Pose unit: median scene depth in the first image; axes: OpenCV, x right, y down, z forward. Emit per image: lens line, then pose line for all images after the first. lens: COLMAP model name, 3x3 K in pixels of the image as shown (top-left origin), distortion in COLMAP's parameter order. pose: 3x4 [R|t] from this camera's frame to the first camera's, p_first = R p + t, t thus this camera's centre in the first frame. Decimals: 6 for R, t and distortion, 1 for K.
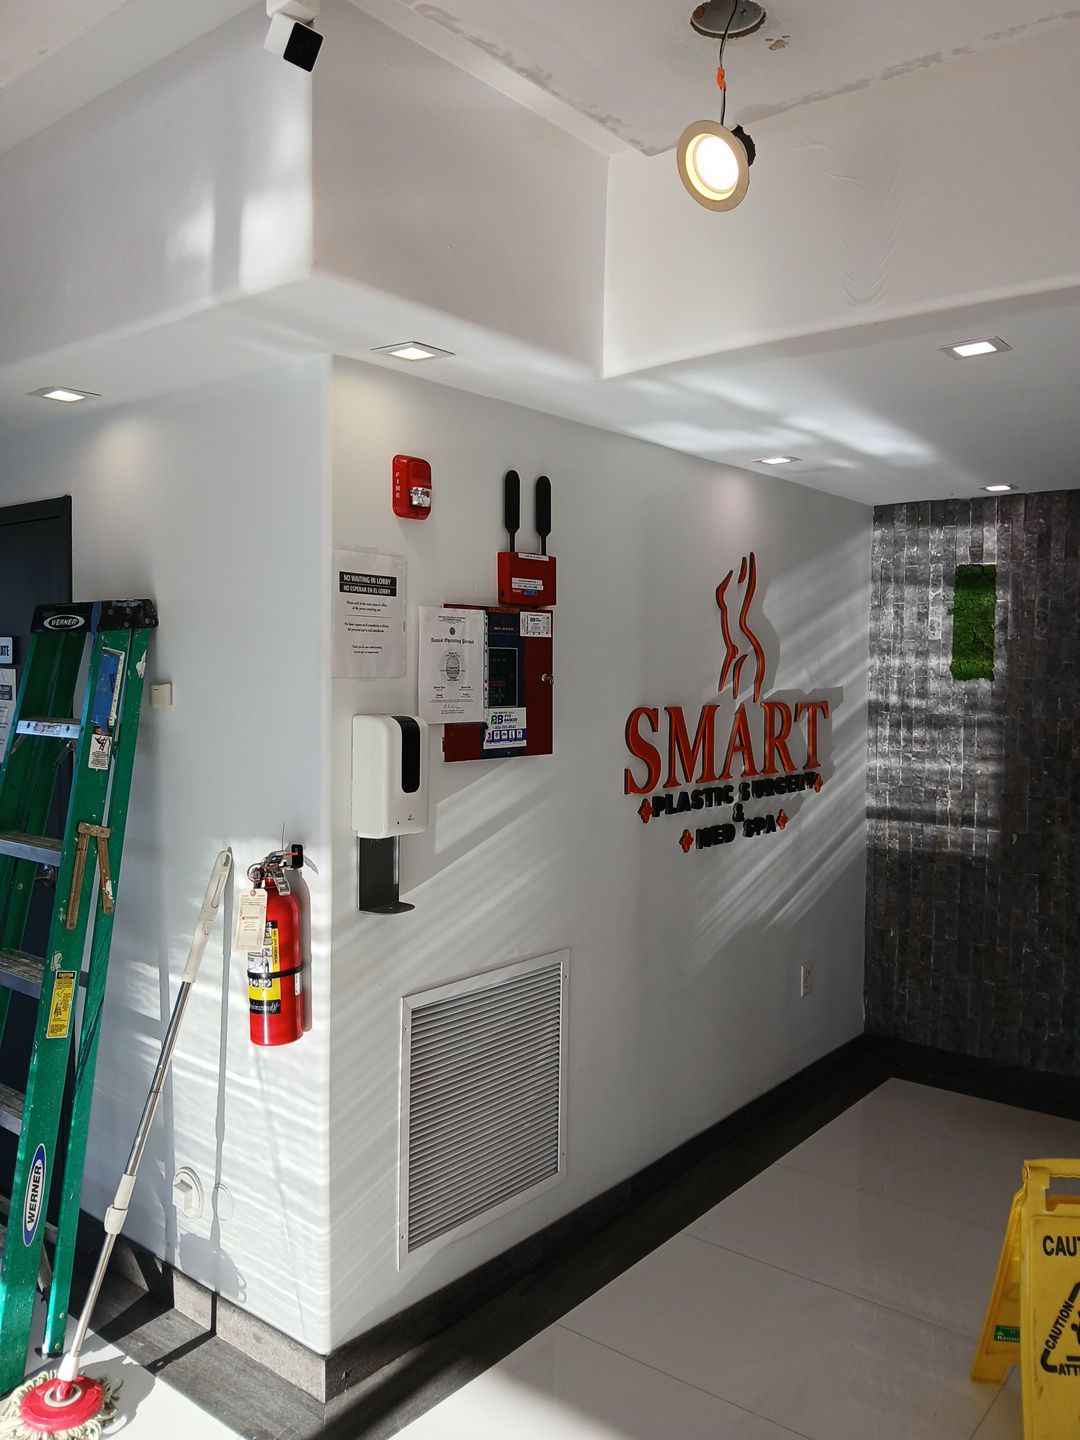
lens RADIAL K [[1138.2, 0, 574.5], [0, 1138.2, 692.7], [0, 0, 1]] dist [0.150750, -0.436325]
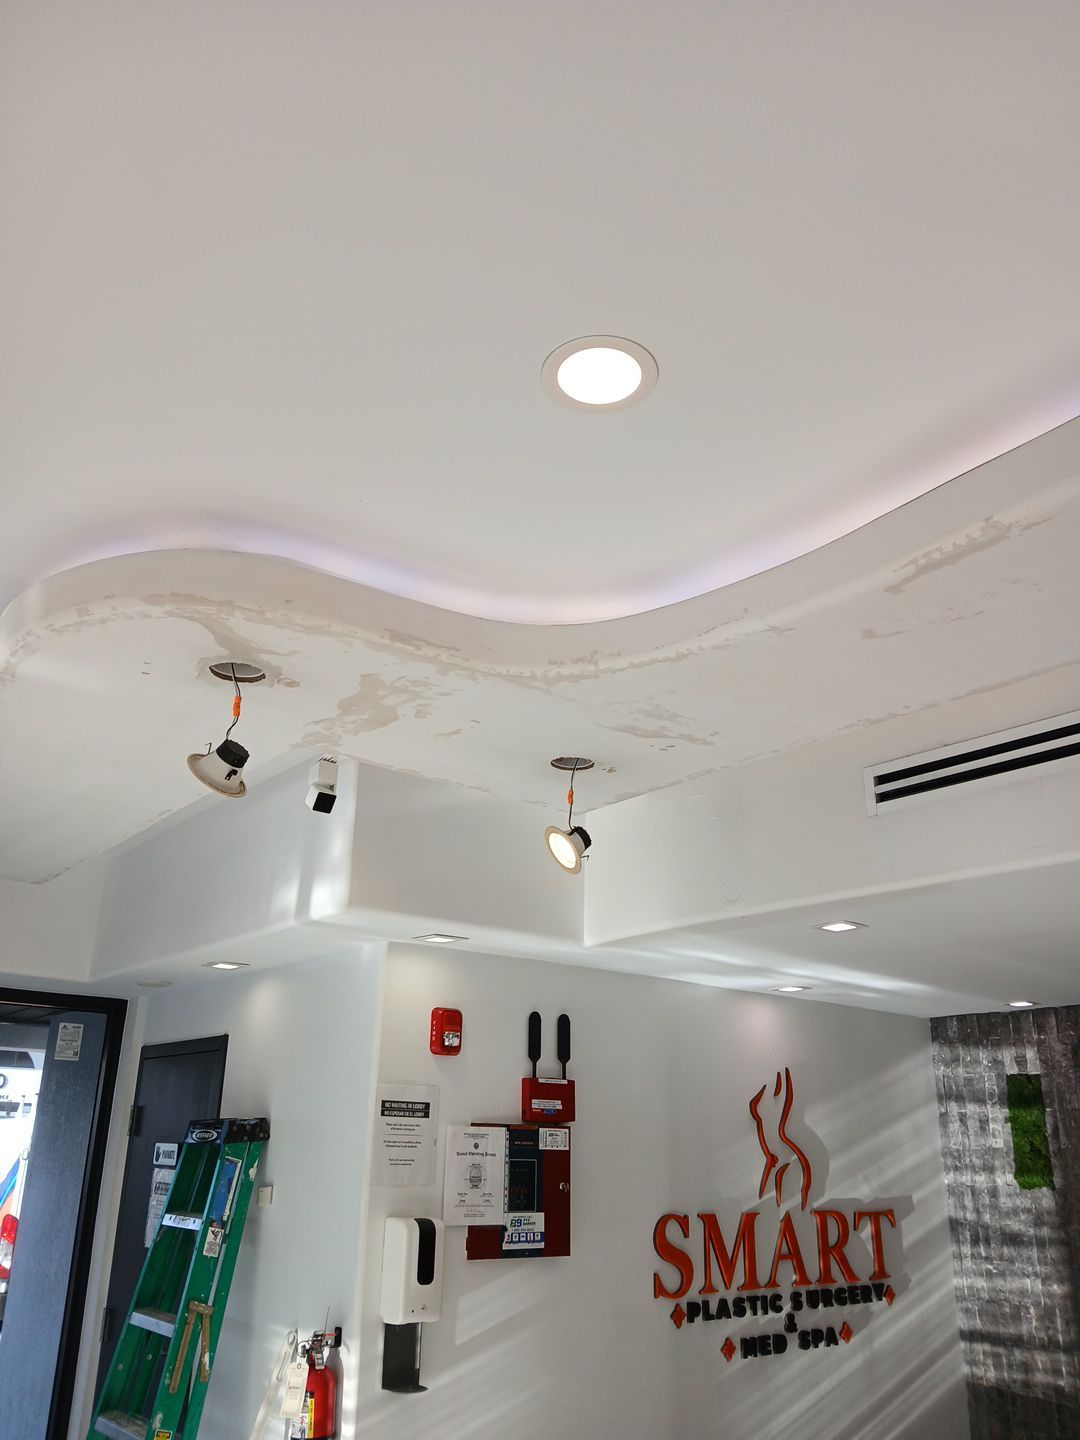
lens RADIAL K [[1136.8, 0, 540.0], [0, 1136.8, 720.0], [0, 0, 1]] dist [0.002246, -0.036549]
pose [[0.973846, -0.071442, -0.215685, 0.249301], [-0.015927, 0.925480, -0.378462, -0.014354], [0.226650, 0.371999, 0.900137, -0.271895]]
